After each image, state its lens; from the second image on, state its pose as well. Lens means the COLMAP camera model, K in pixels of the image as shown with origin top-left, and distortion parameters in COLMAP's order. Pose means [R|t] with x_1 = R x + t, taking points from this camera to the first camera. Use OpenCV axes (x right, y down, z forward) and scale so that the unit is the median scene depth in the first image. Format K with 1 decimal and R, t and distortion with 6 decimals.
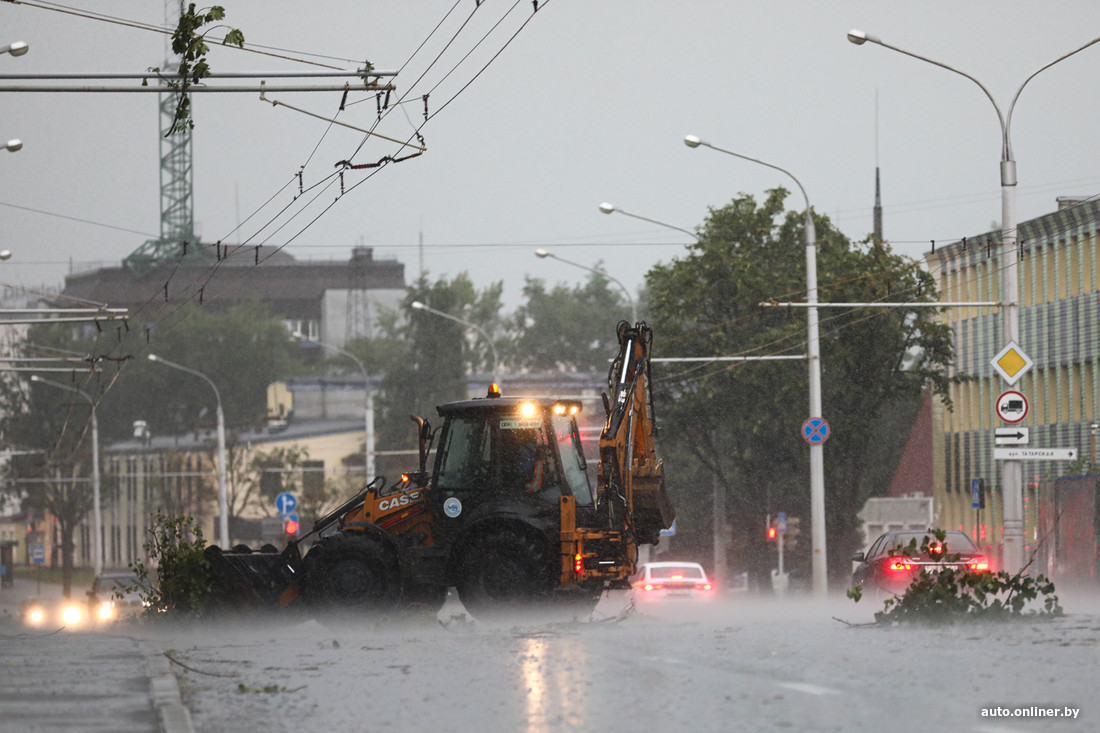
lens RADIAL K [[6633.1, 0, 552.3], [0, 6633.1, 369.6], [0, 0, 1]] dist [0.264510, 0.000000]
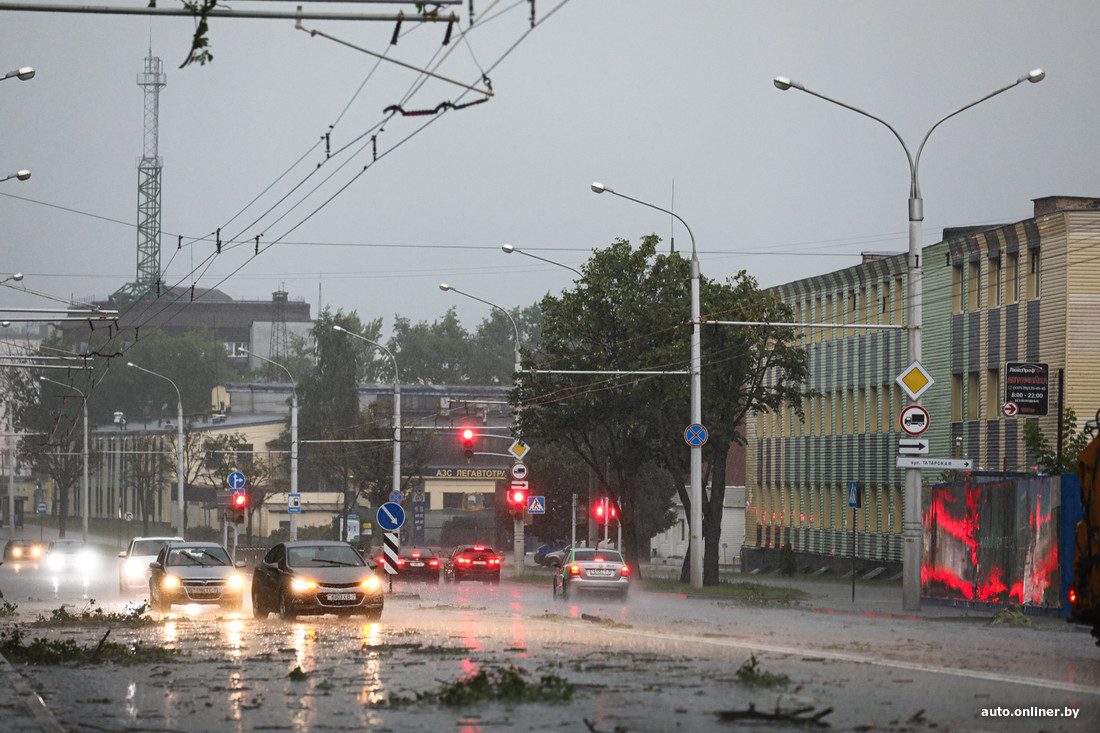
lens RADIAL K [[4526.7, 0, 496.9], [0, 4526.7, 381.4], [0, 0, 1]] dist [0.125328, 0.000000]
pose [[0.999420, 0.026448, 0.021453, -0.010840], [-0.026430, 0.999650, -0.001115, 0.001183], [-0.021475, 0.000547, 0.999769, 0.157779]]
